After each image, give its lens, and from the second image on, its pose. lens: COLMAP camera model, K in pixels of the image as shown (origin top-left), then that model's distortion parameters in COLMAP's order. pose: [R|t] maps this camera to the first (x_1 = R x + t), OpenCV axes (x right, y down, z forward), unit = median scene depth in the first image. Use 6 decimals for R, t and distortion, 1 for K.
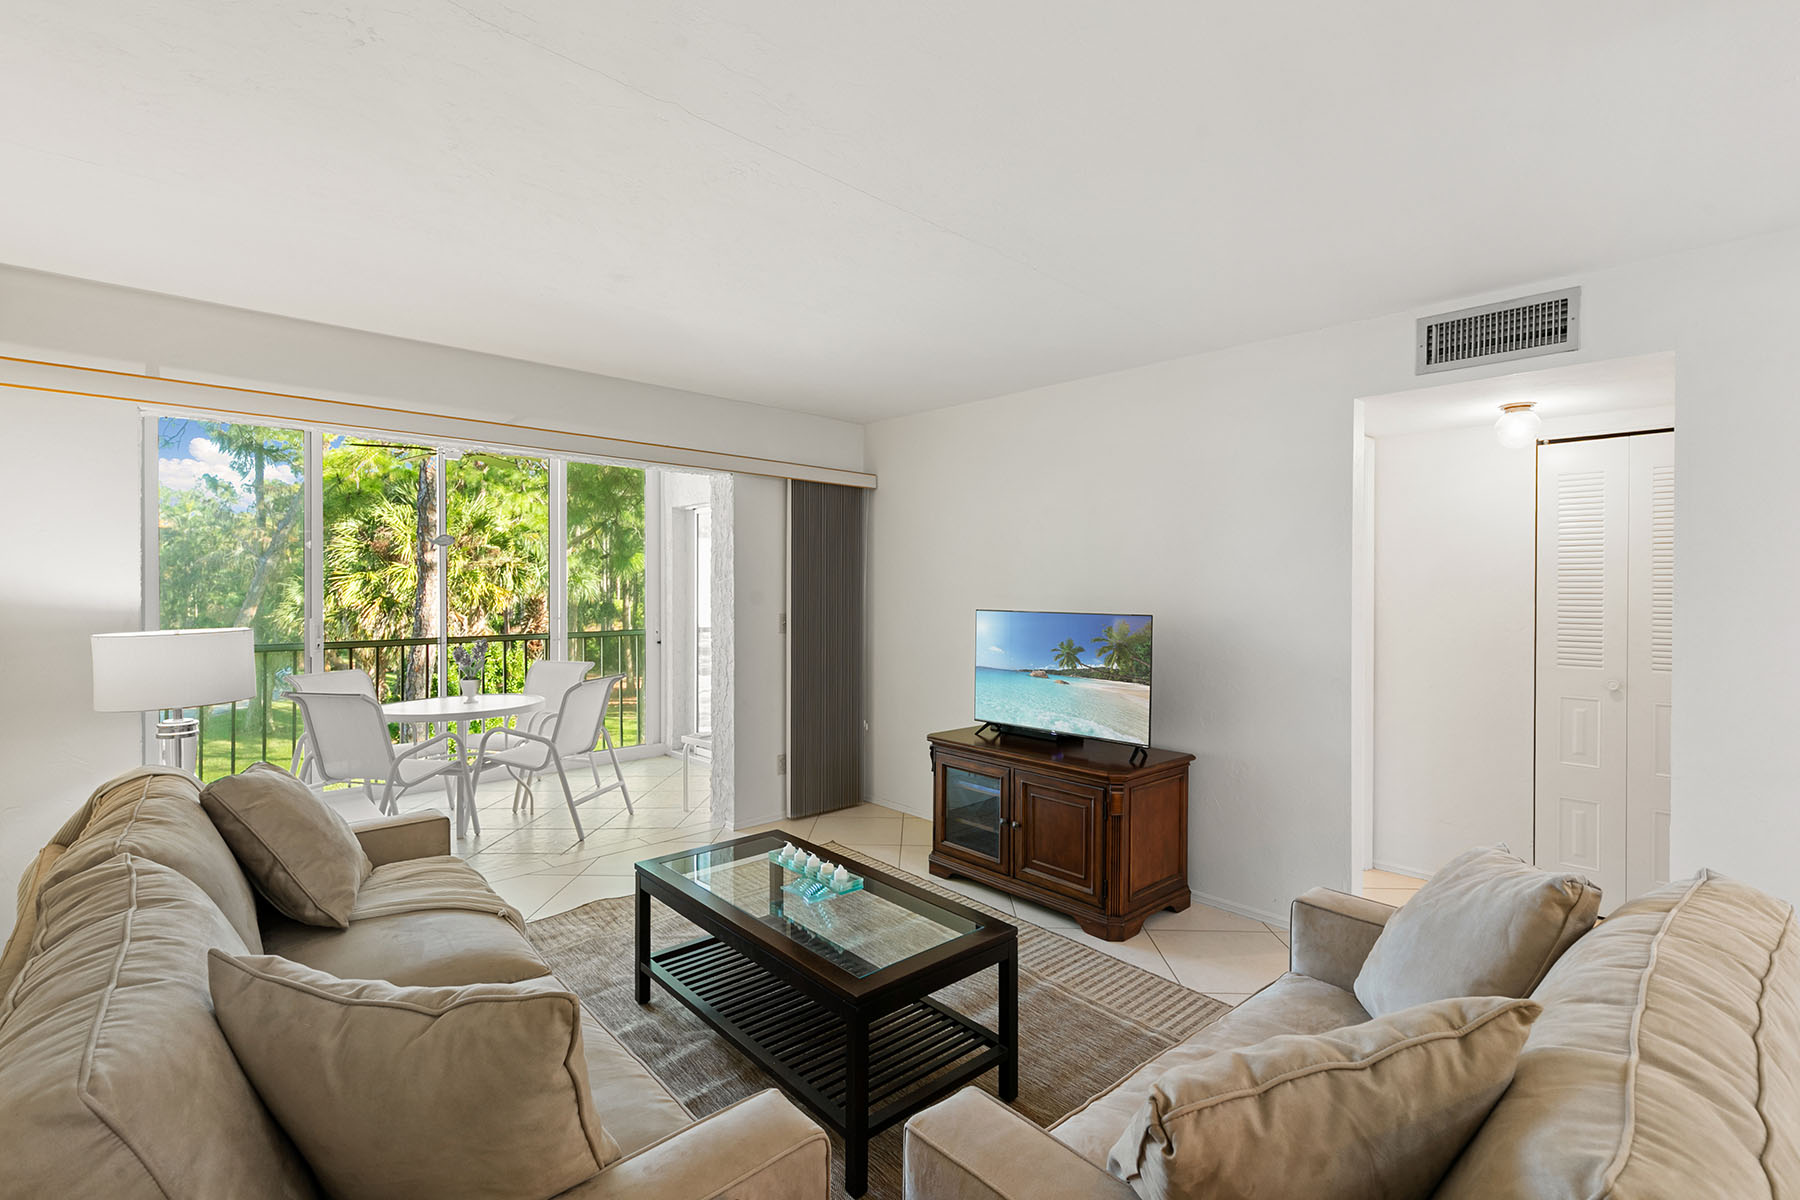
lens RADIAL K [[811.0, 0, 900.8], [0, 811.0, 592.6], [0, 0, 1]] dist [0.010878, -0.000081]
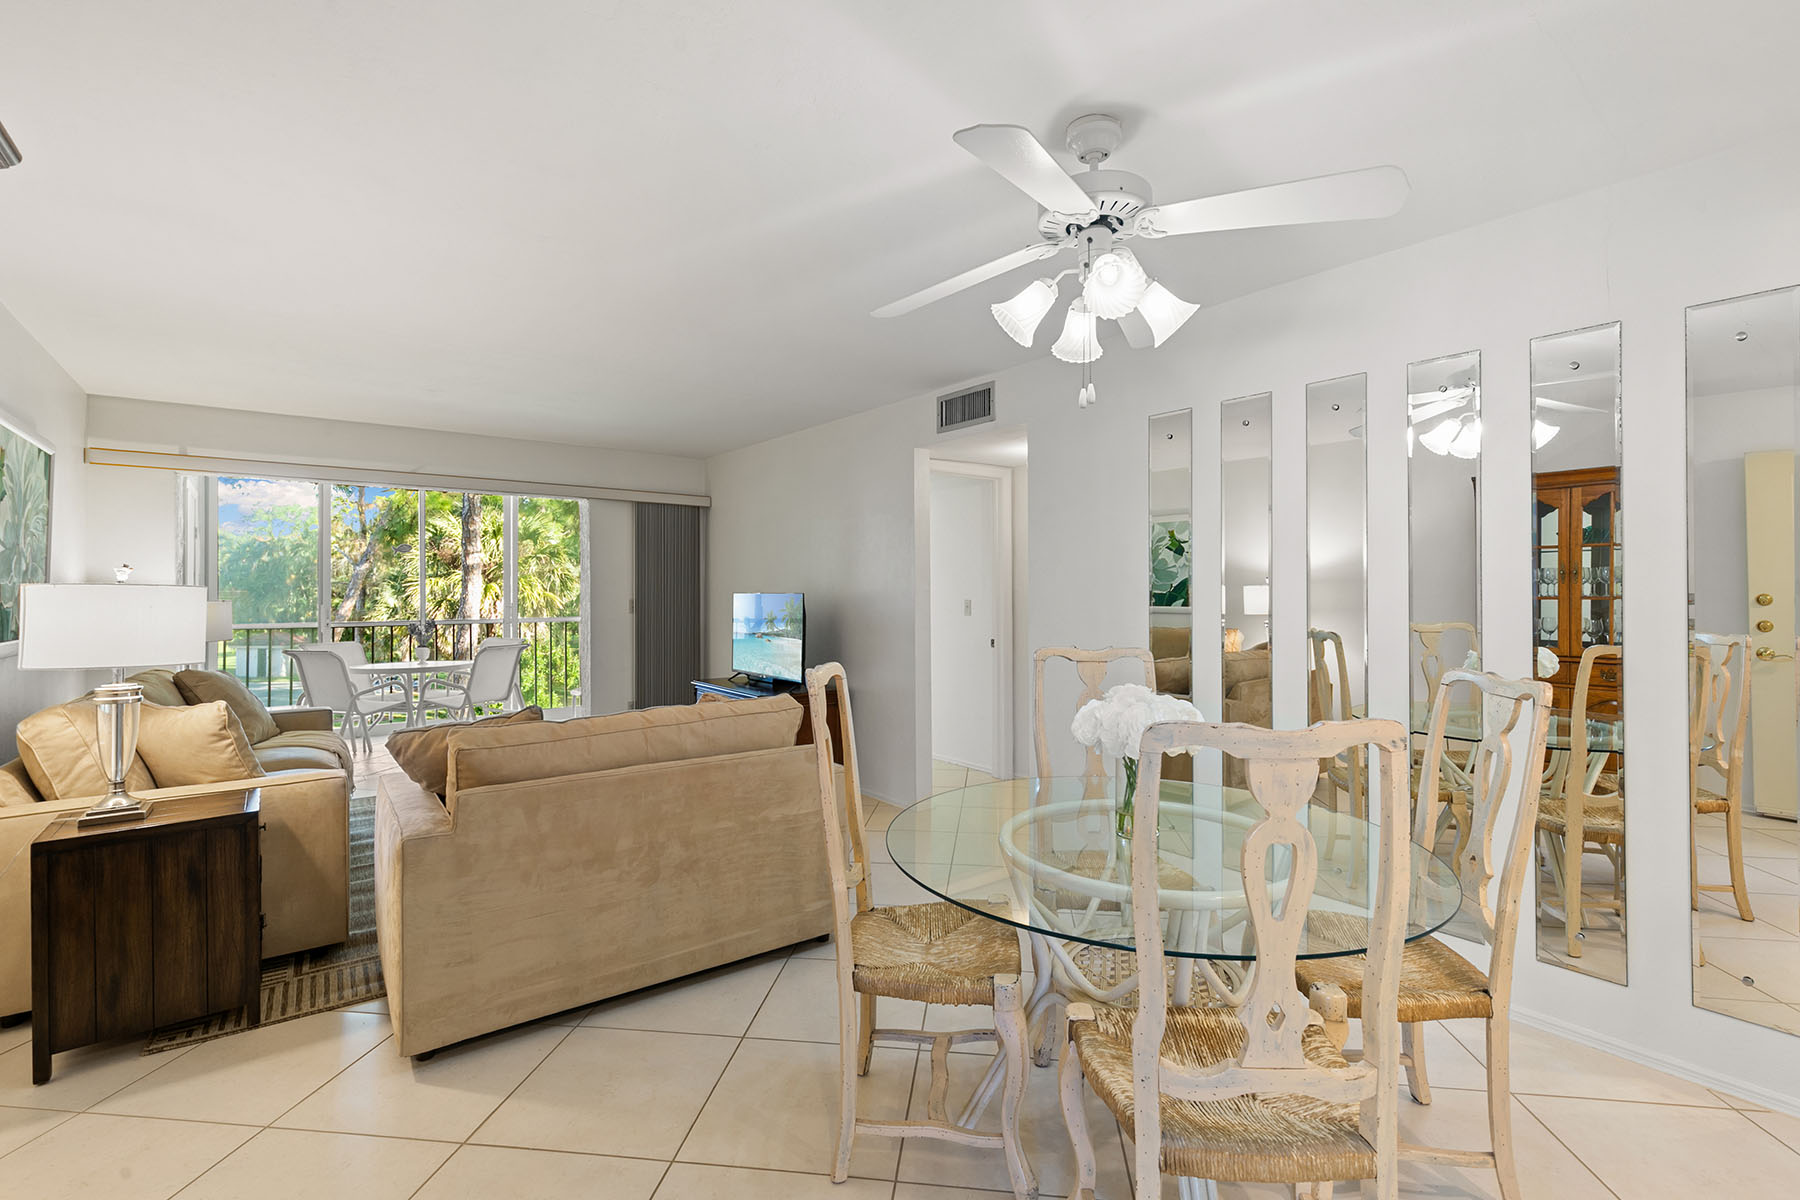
lens RADIAL K [[819.0, 0, 893.6], [0, 819.0, 582.8], [0, 0, 1]] dist [0.036177, -0.000046]
pose [[0.993264, -0.006799, -0.115676, 0.479084], [0.004802, 0.999835, -0.017529, 0.026356], [0.115777, 0.016856, 0.993132, -0.354834]]
